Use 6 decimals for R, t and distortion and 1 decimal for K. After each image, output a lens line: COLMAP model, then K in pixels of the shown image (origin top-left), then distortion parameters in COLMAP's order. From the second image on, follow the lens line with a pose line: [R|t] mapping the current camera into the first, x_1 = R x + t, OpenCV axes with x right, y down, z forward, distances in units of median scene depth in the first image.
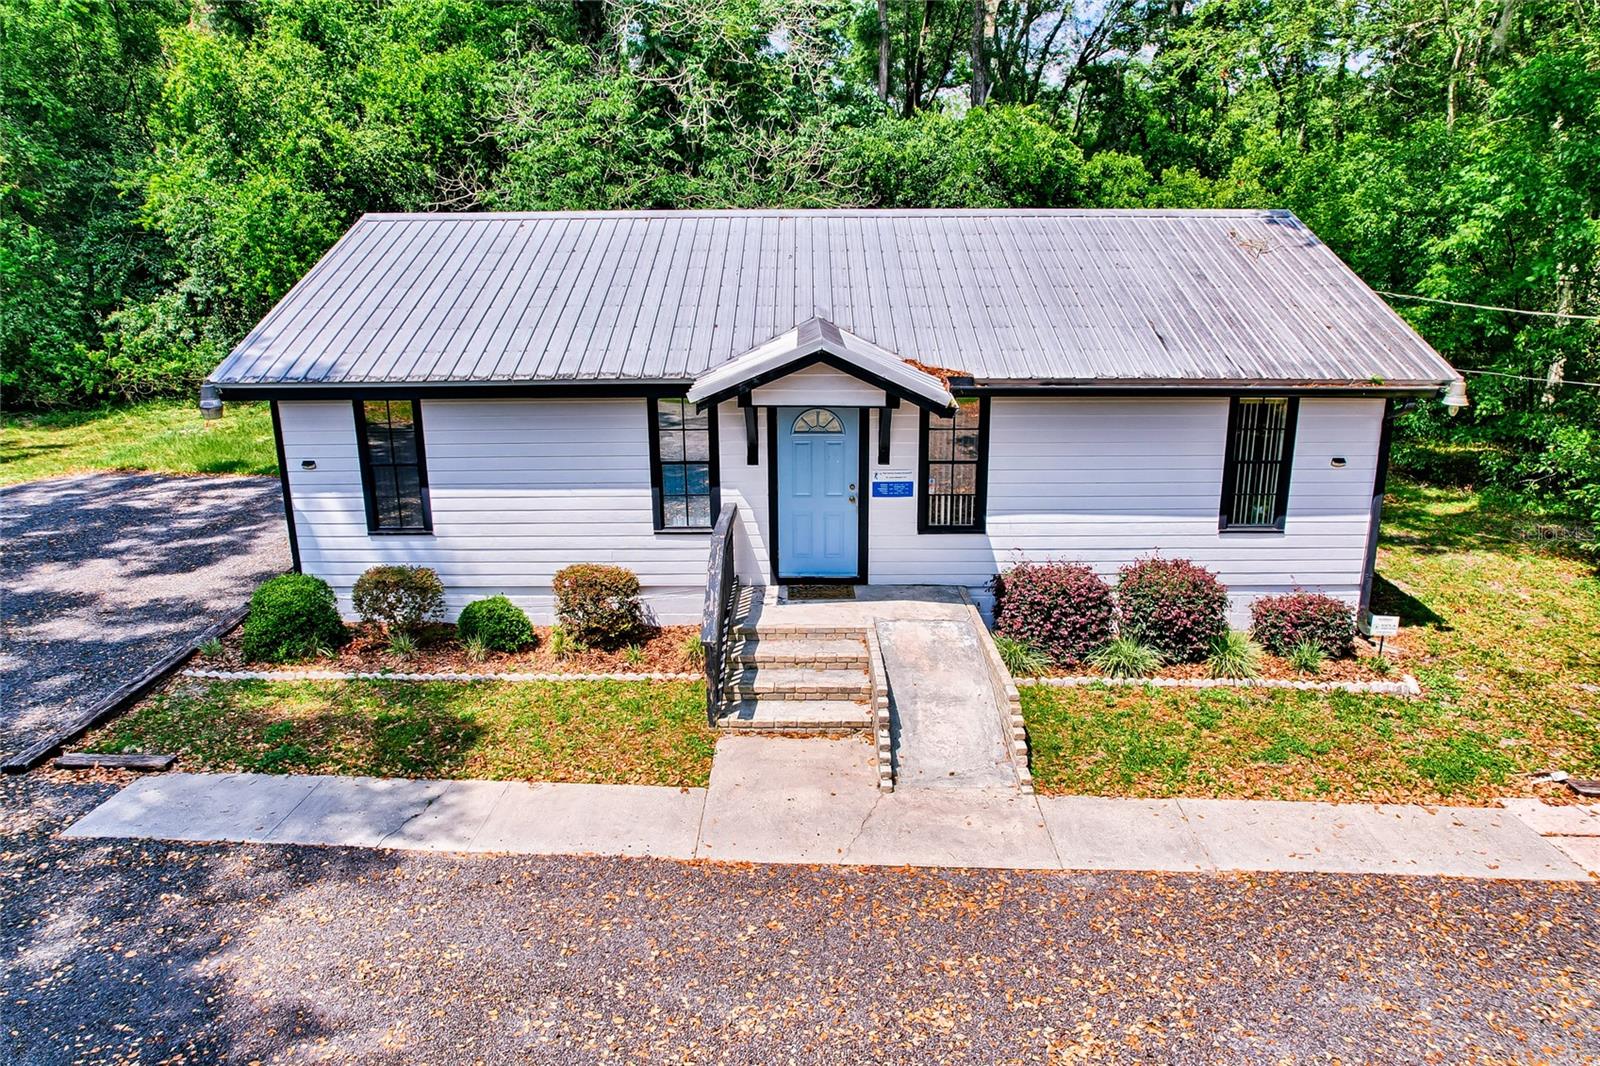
lens RADIAL K [[1029.2, 0, 800.1], [0, 1029.2, 542.0], [0, 0, 1]] dist [-0.040287, 0.004202]
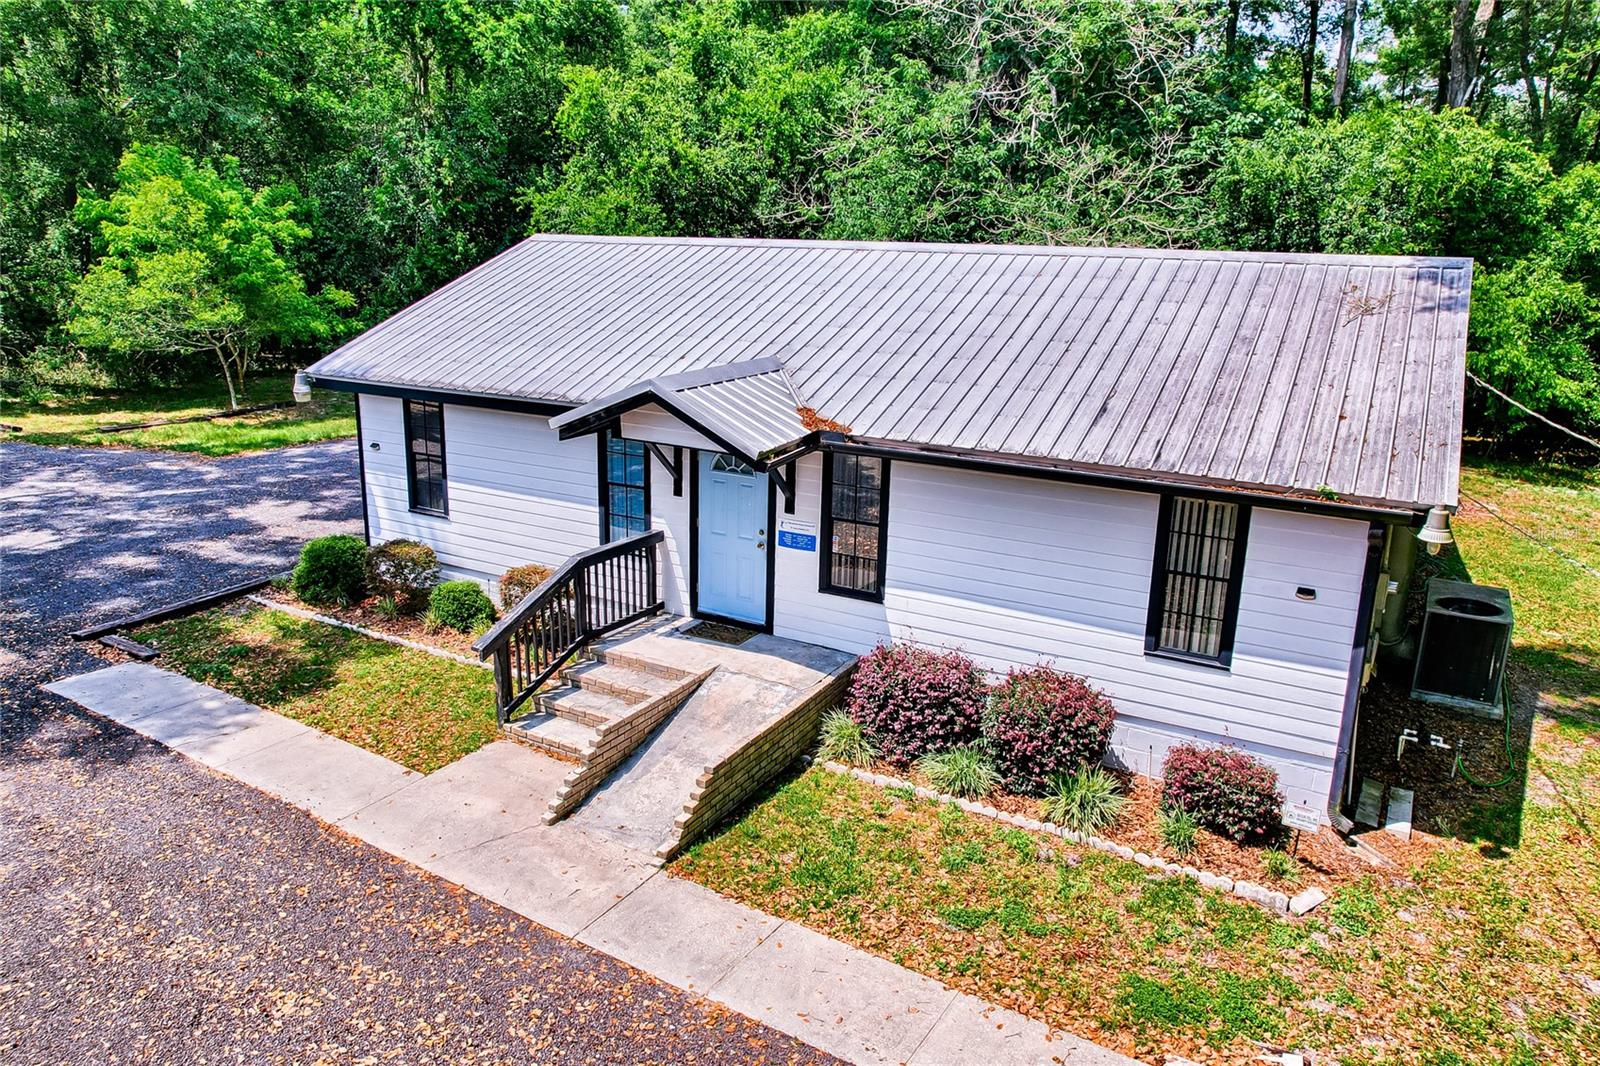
lens RADIAL K [[1088.2, 0, 786.1], [0, 1088.2, 533.7], [0, 0, 1]] dist [-0.032464, 0.010886]
pose [[0.874126, 0.149428, -0.462142, 0.548766], [-0.161901, 0.986724, 0.012815, -0.069508], [0.457921, 0.063619, 0.886713, 0.097140]]
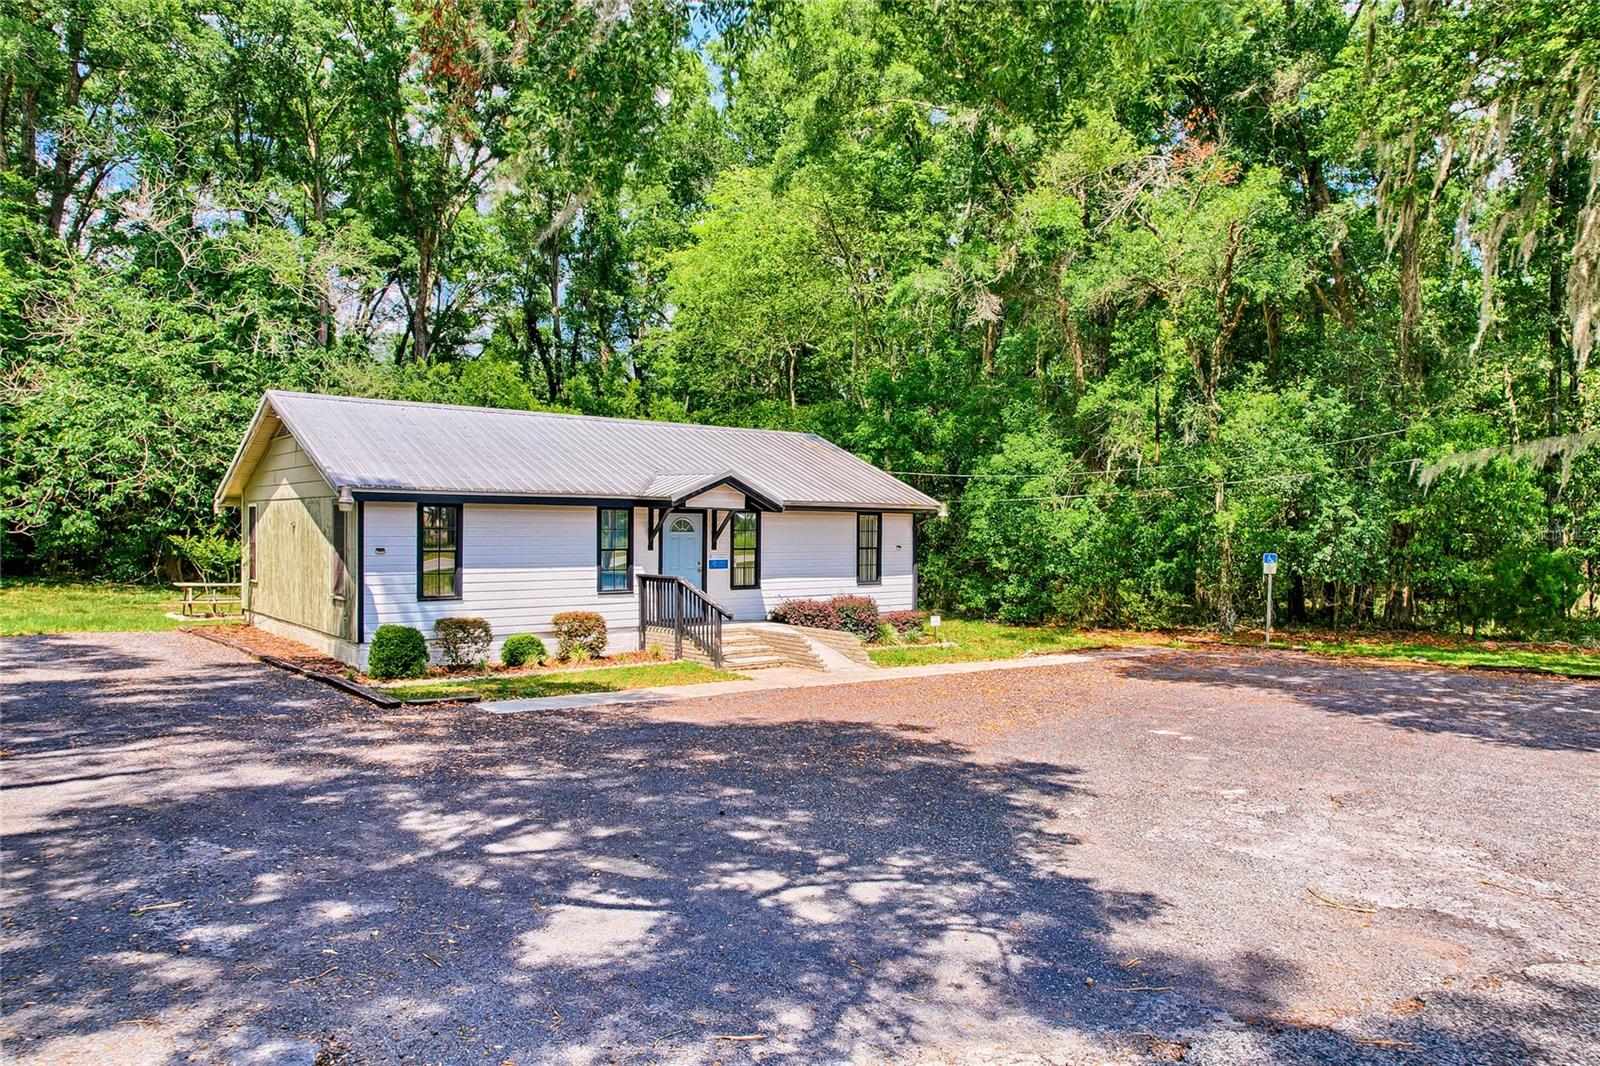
lens RADIAL K [[1088.2, 0, 801.3], [0, 1088.2, 530.4], [0, 0, 1]] dist [-0.032464, 0.010886]
pose [[0.757068, 0.011053, 0.653243, -1.015827], [0.165611, 0.963954, -0.208243, 0.302623], [-0.631998, 0.265838, 0.727949, -0.455172]]
